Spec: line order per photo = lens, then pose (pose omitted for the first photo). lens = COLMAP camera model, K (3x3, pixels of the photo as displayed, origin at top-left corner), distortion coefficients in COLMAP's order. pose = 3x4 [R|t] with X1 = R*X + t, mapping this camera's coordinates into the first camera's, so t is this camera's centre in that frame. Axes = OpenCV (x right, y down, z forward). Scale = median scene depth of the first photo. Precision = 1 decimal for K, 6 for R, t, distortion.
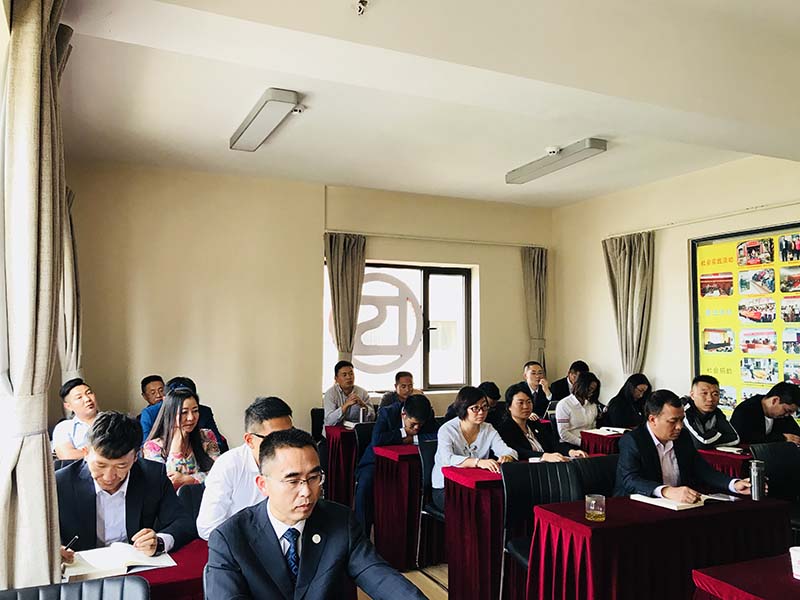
lens RADIAL K [[642.5, 0, 400.0], [0, 642.5, 300.0], [0, 0, 1]] dist [0.001152, 0.002575]
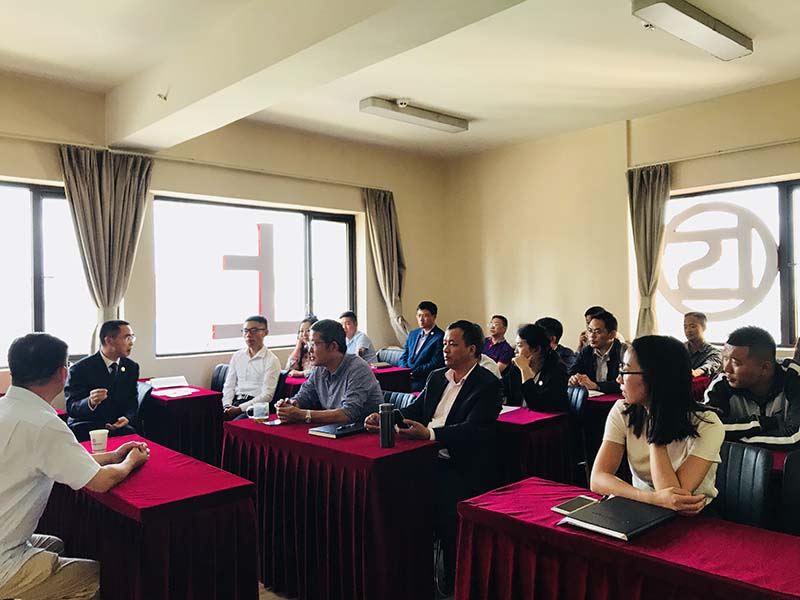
lens RADIAL K [[642.5, 0, 400.0], [0, 642.5, 300.0], [0, 0, 1]] dist [0.001152, 0.002575]
pose [[0.297758, -0.019724, -0.954437, 0.673225], [0.069185, 0.997603, 0.000968, 0.059295], [0.952131, -0.066321, 0.298409, 0.387017]]
